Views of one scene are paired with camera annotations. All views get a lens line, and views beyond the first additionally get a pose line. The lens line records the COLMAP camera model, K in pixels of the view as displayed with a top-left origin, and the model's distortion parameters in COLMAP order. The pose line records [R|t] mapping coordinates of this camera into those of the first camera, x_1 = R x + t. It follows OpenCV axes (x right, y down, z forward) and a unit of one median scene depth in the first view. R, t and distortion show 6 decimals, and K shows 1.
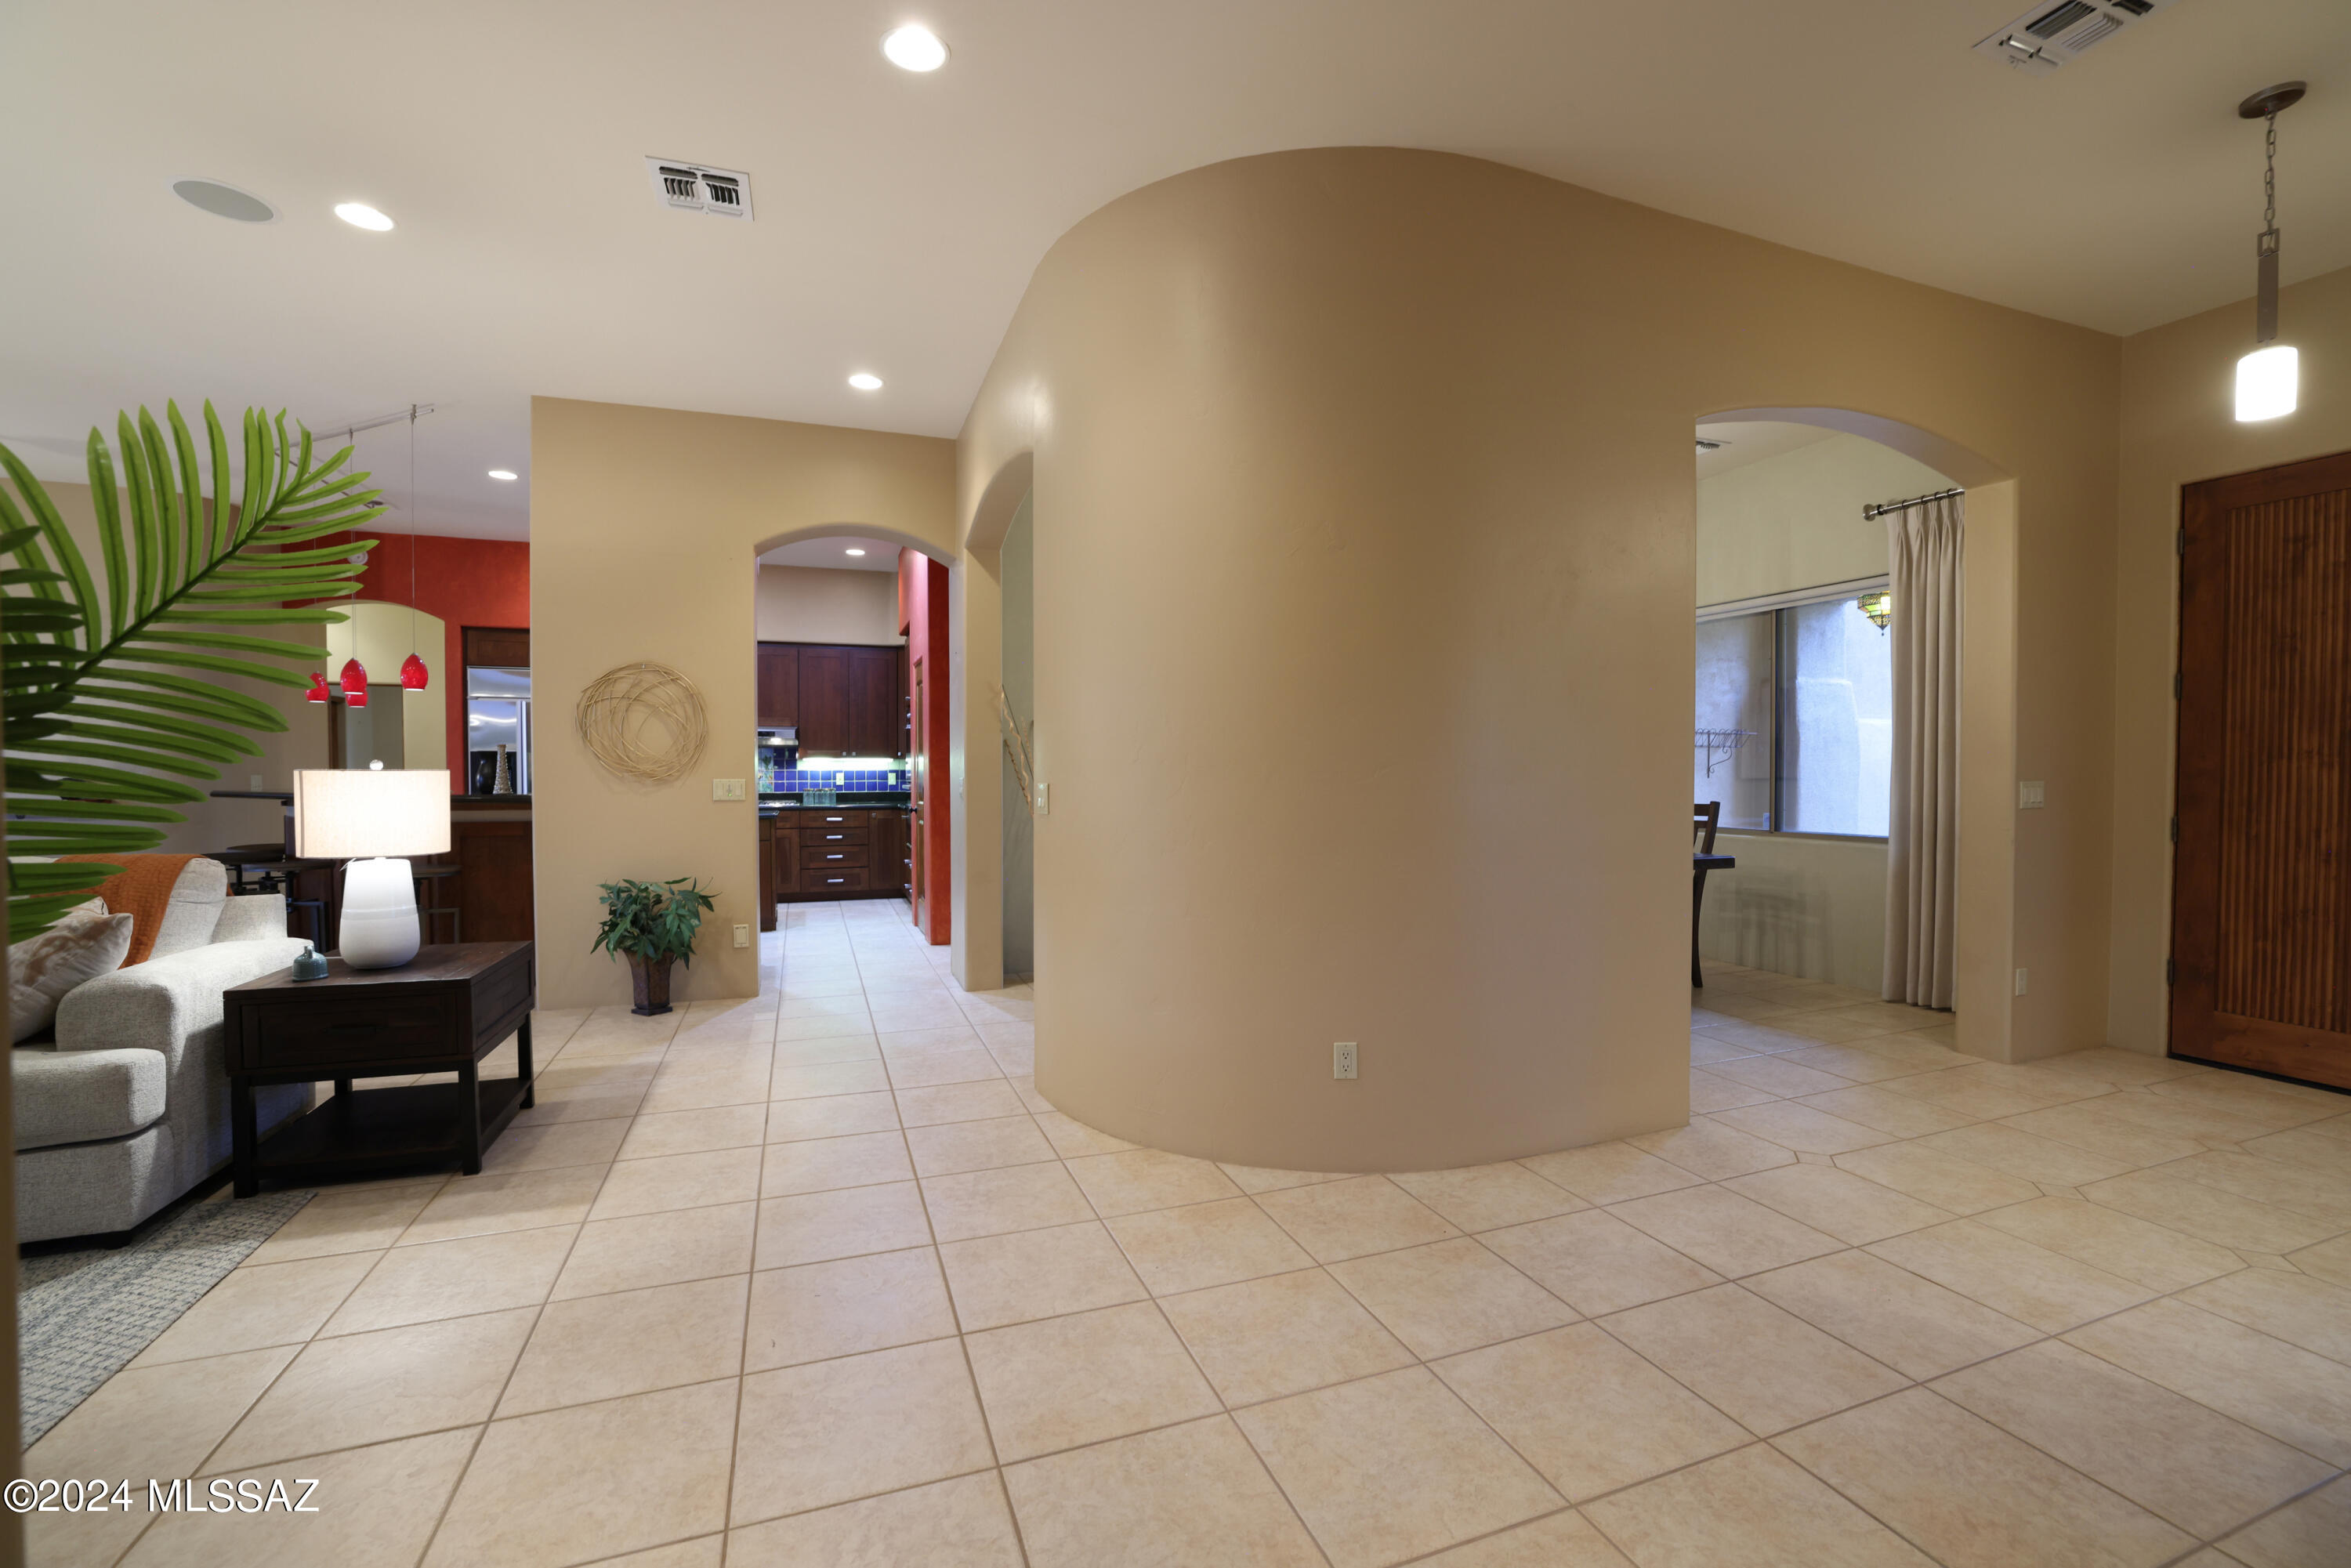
lens RADIAL K [[1006.6, 0, 1199.8], [0, 1006.6, 788.1], [0, 0, 1]] dist [-0.032672, 0.011521]
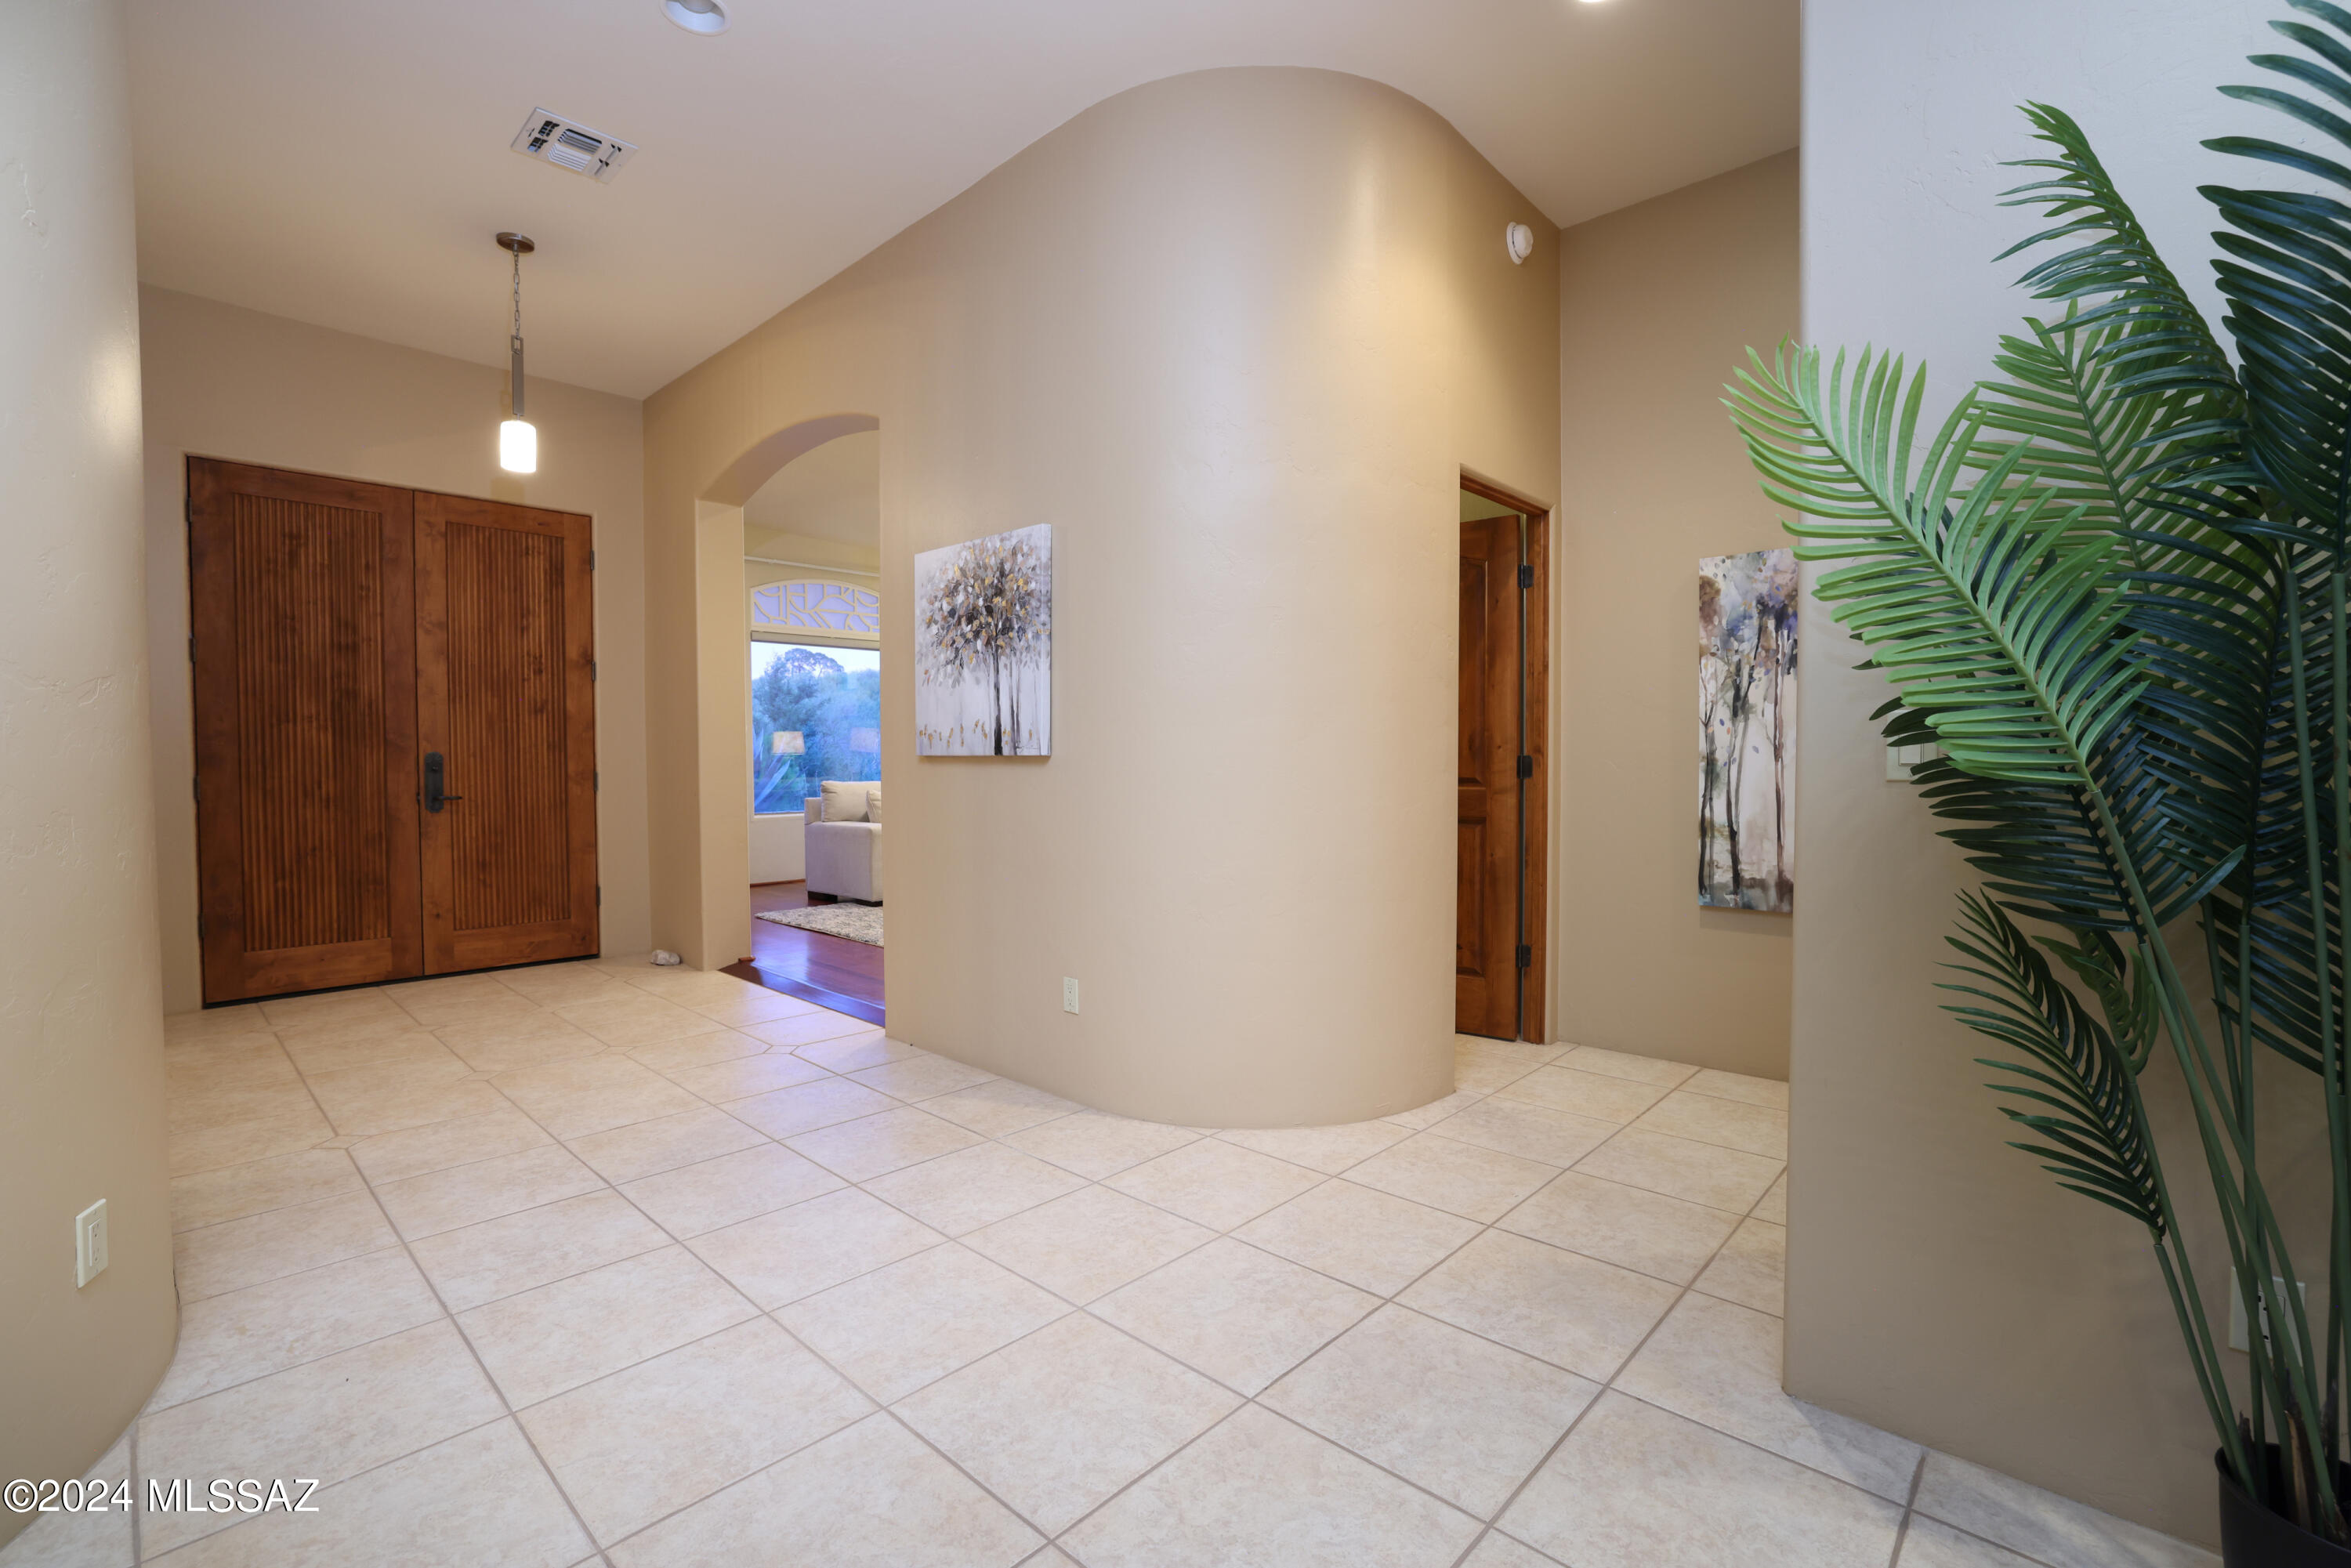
lens RADIAL K [[1029.6, 0, 1181.0], [0, 1029.6, 786.8], [0, 0, 1]] dist [-0.034210, 0.012020]
pose [[-0.424750, -0.026958, 0.904909, -0.611877], [0.022702, 0.998925, 0.040415, 0.031106], [-0.905026, 0.037709, -0.423681, 0.775314]]
